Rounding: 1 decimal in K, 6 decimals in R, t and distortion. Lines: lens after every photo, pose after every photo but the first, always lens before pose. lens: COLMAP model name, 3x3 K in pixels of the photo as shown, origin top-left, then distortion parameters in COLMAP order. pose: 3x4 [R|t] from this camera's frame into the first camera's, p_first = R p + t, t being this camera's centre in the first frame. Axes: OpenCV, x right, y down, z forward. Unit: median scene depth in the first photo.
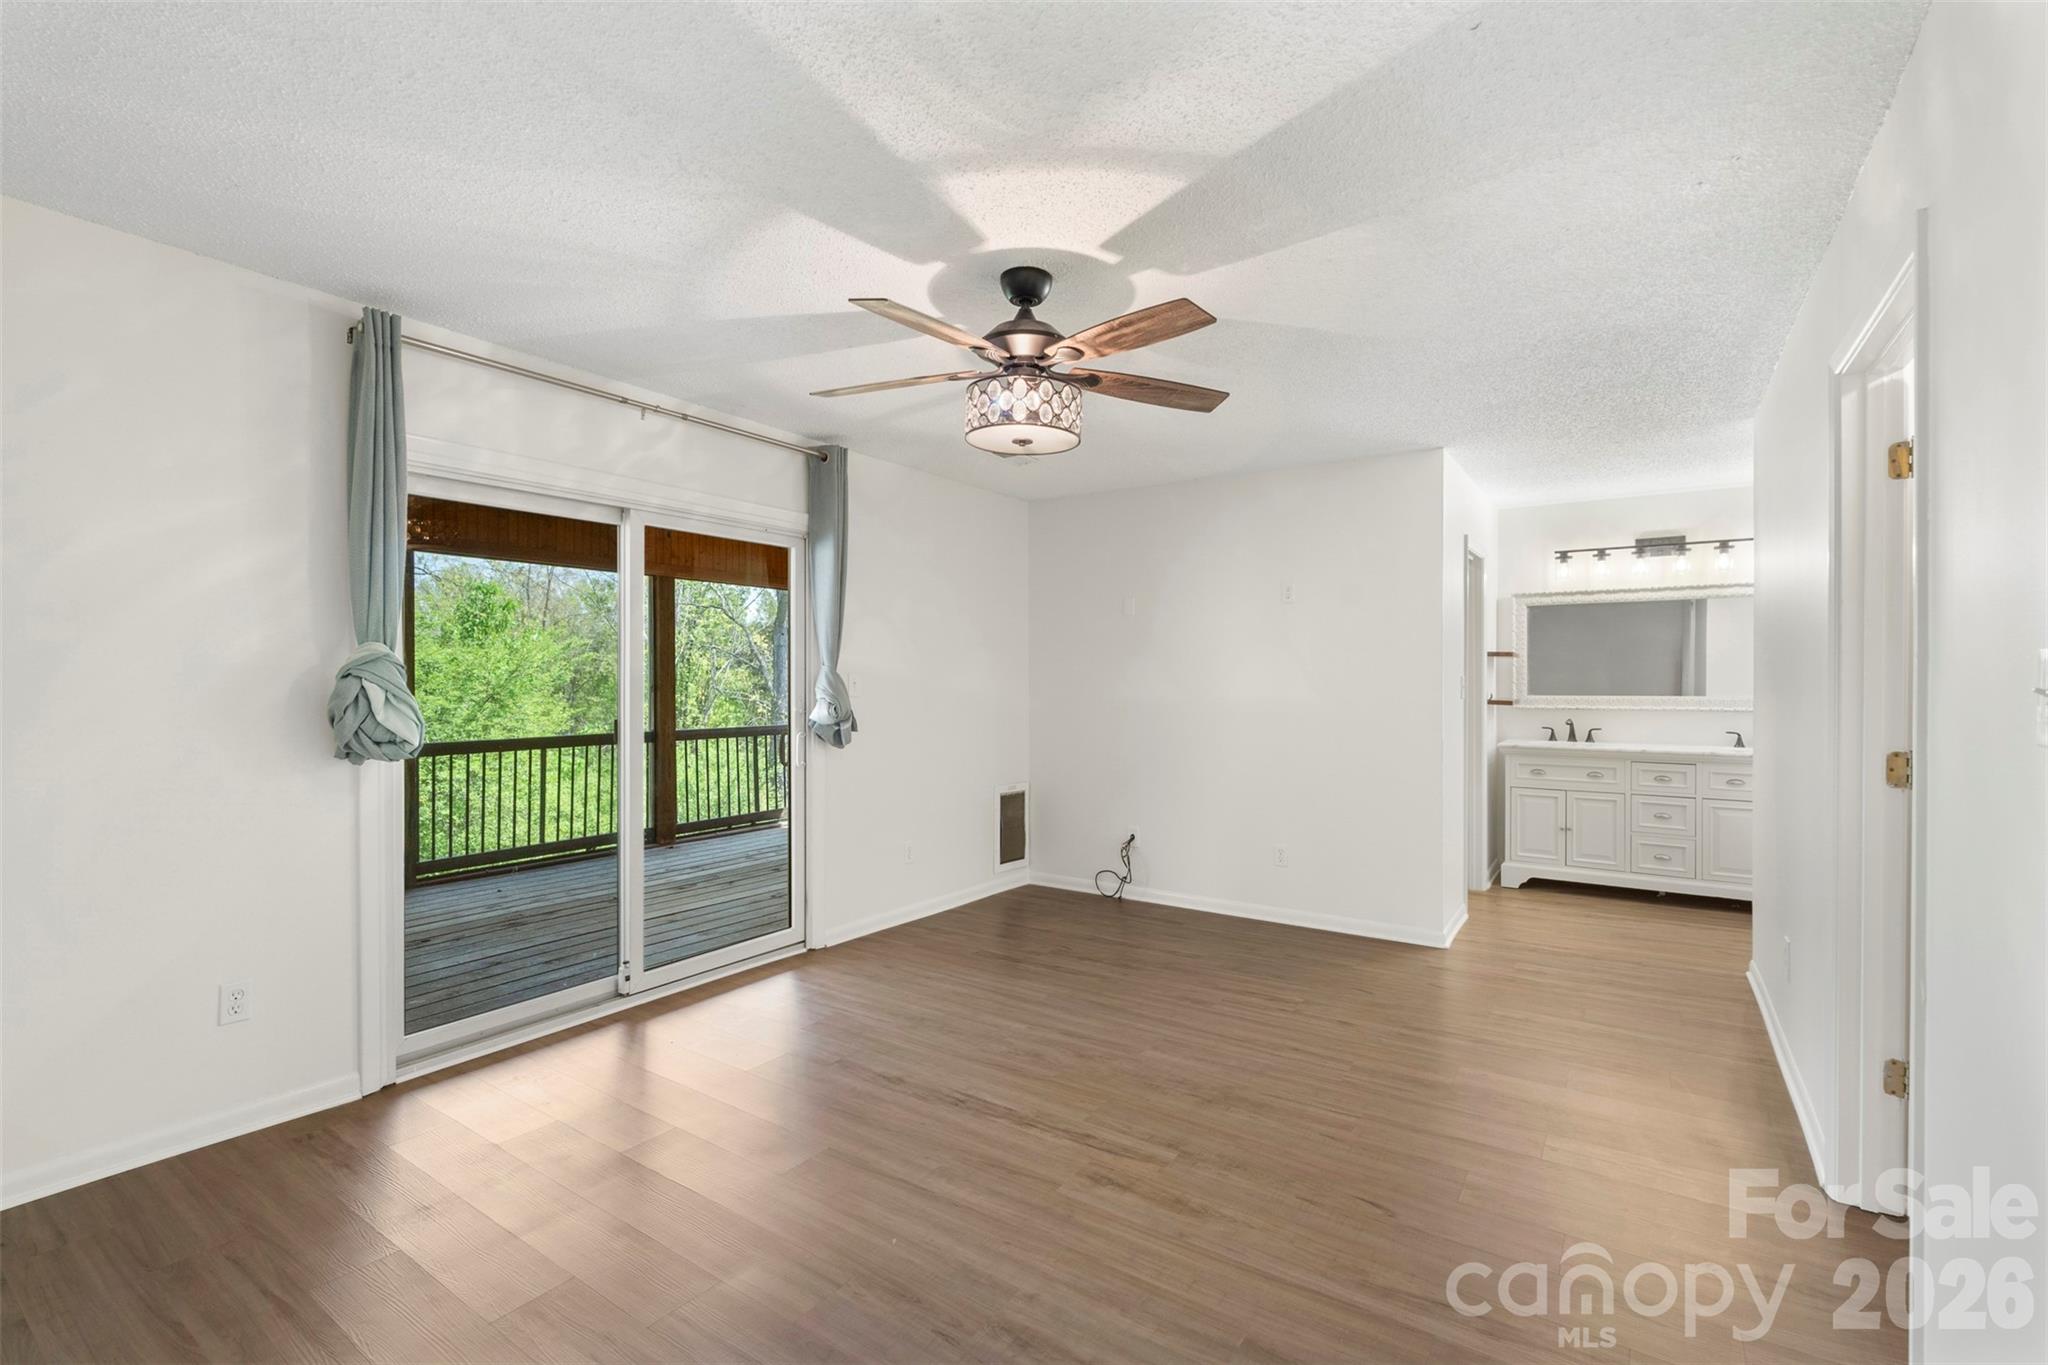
lens RADIAL K [[903.6, 0, 1024.0], [0, 903.6, 682.5], [0, 0, 1]] dist [-0.001062, -0.000106]
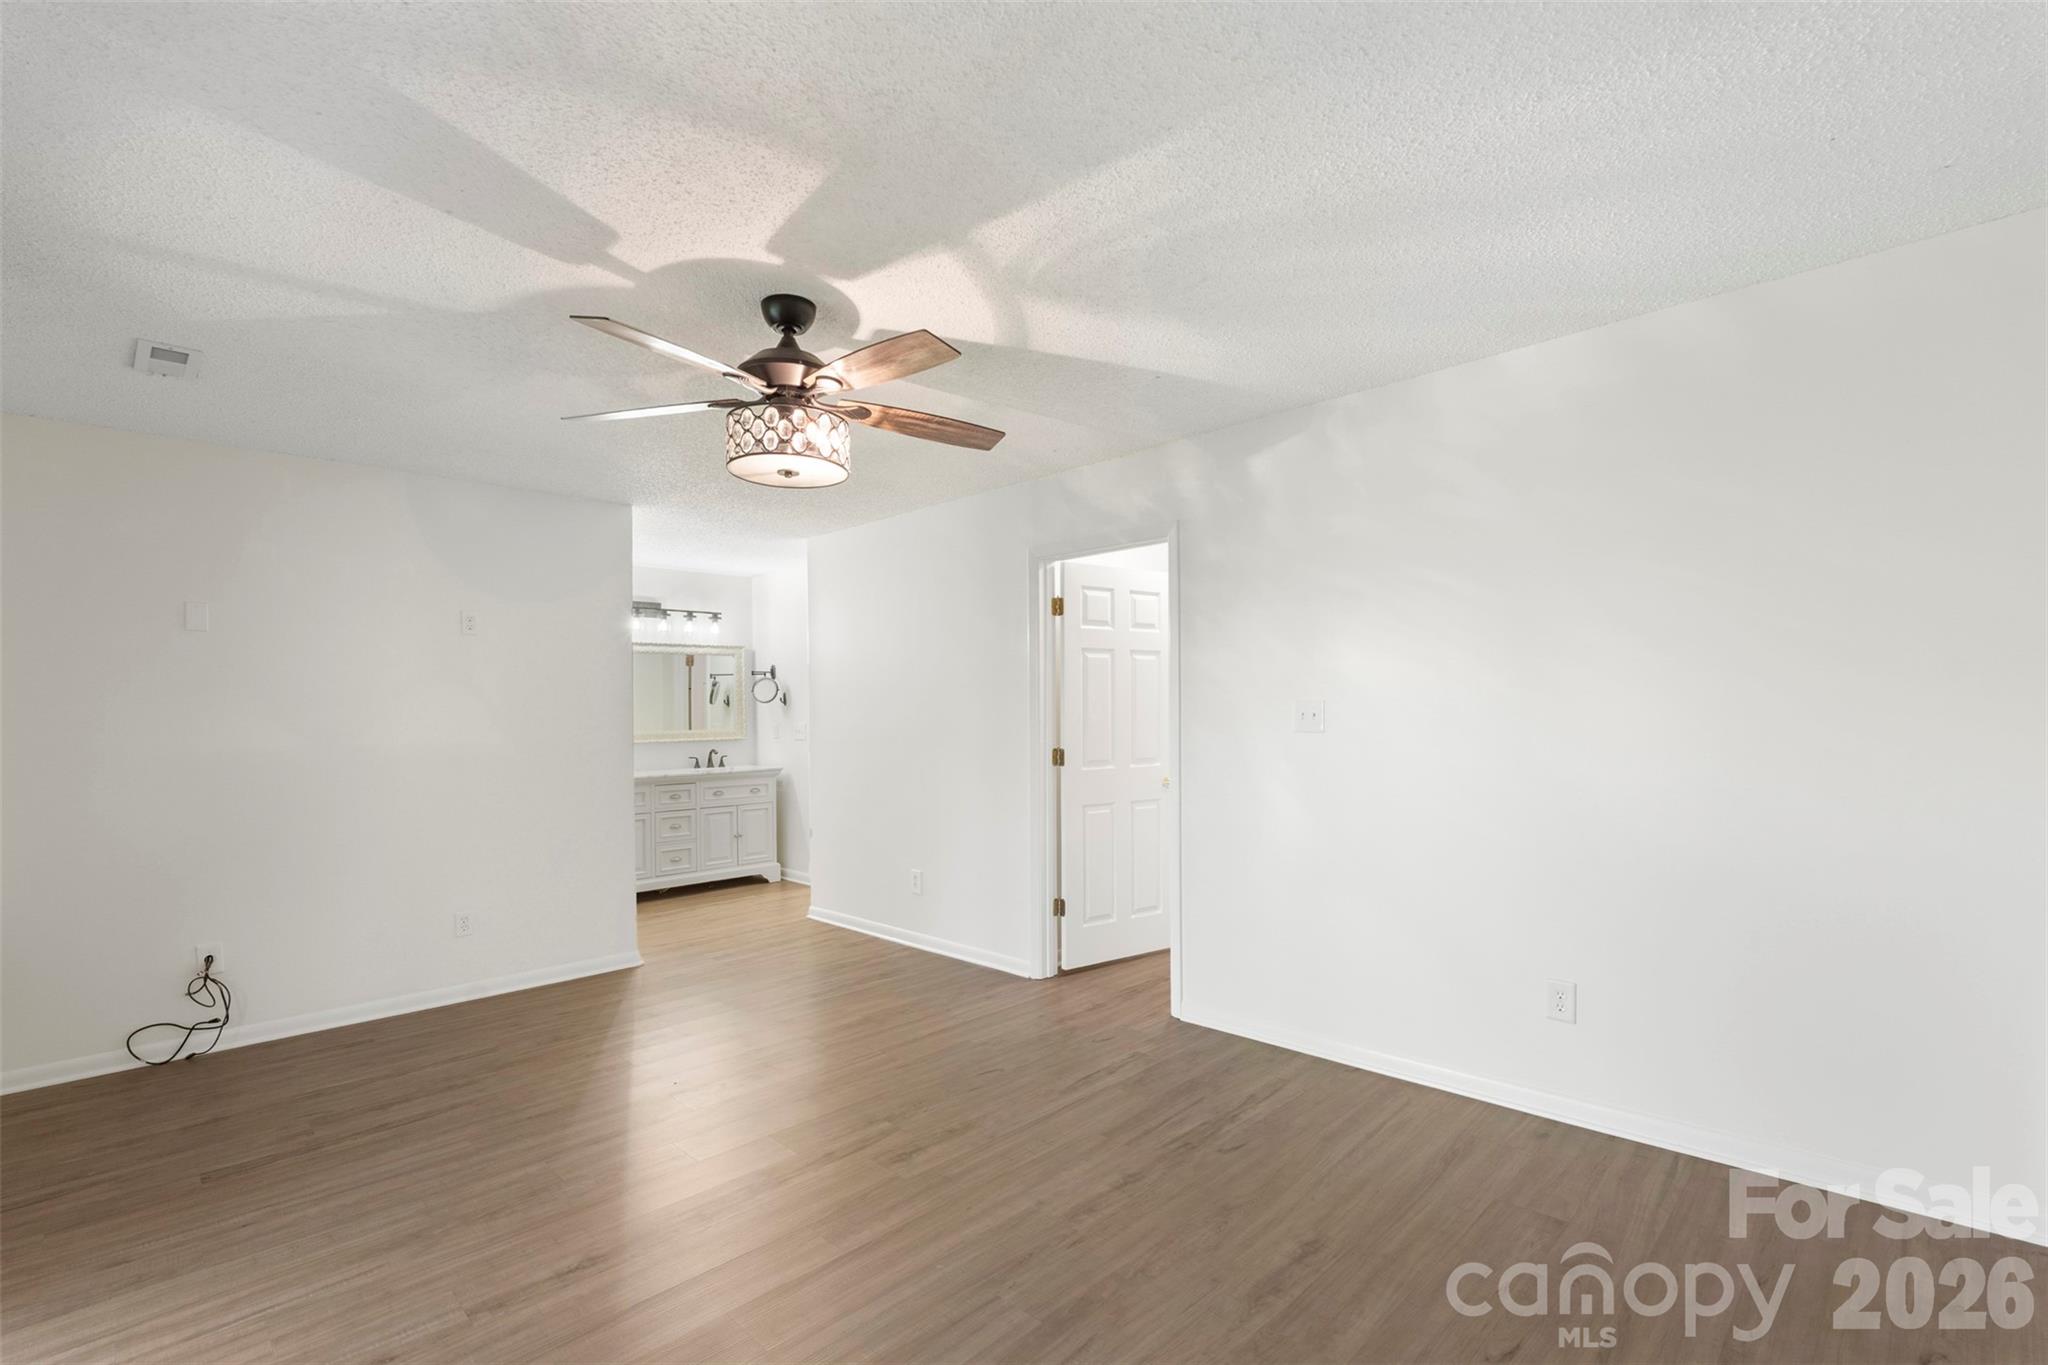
lens RADIAL K [[933.2, 0, 1023.2], [0, 933.2, 716.3], [0, 0, 1]] dist [-0.002138, -0.000385]
pose [[0.172136, -0.007005, 0.985048, -0.602026], [0.016429, 0.999856, 0.004240, -0.003370], [-0.984936, 0.015453, 0.172226, 0.371226]]
